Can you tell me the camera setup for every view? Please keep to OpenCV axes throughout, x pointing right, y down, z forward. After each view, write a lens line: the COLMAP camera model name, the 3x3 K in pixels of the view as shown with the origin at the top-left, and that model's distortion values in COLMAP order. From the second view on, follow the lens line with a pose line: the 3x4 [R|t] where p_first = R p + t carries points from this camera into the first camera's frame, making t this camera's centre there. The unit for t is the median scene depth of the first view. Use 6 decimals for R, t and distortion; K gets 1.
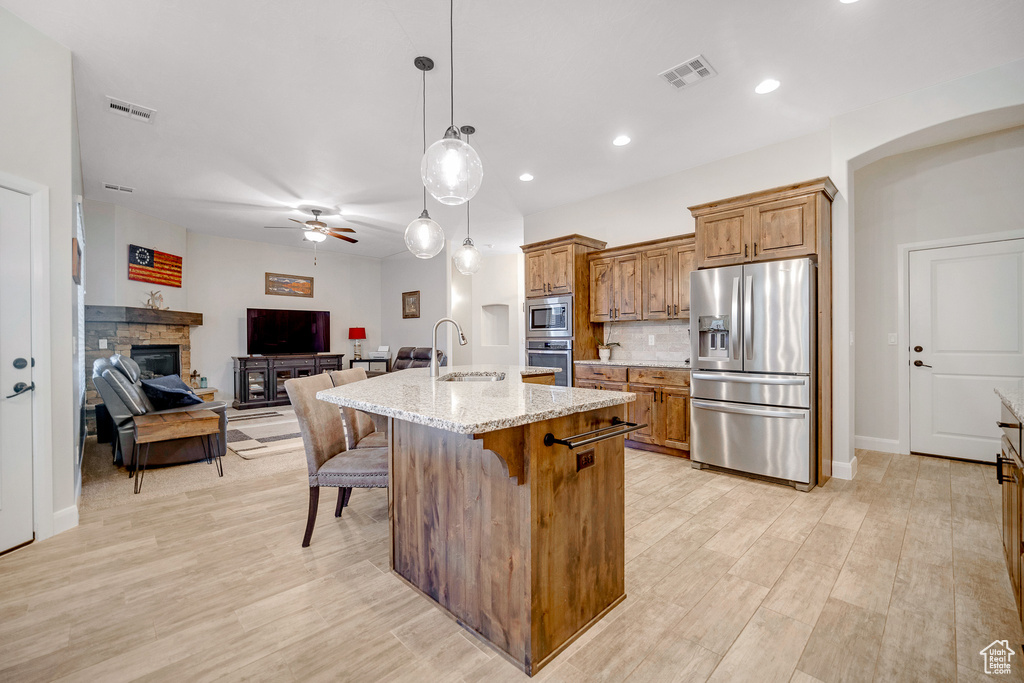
lens RADIAL K [[427.0, 0, 516.7], [0, 427.0, 340.2], [0, 0, 1]] dist [-0.005645, -0.000310]
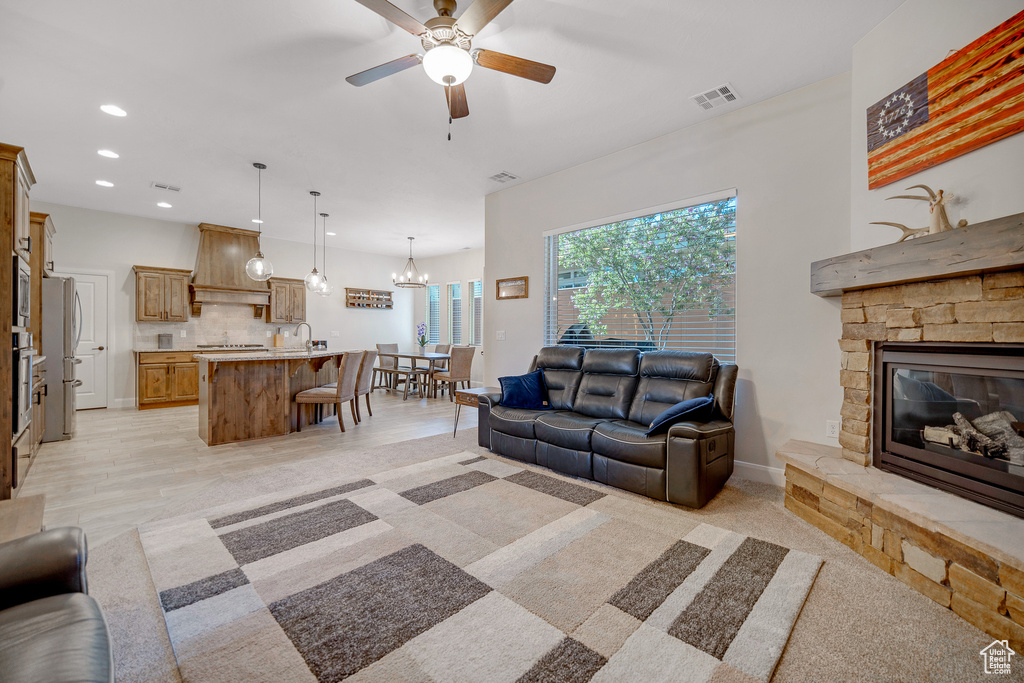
lens RADIAL K [[419.8, 0, 518.7], [0, 419.8, 334.2], [0, 0, 1]] dist [-0.006275, 0.000976]
pose [[-0.999882, 0.002723, -0.015123, -0.662032], [0.002747, 0.999995, -0.001528, 0.005636], [0.015119, -0.001569, -0.999884, 1.733045]]
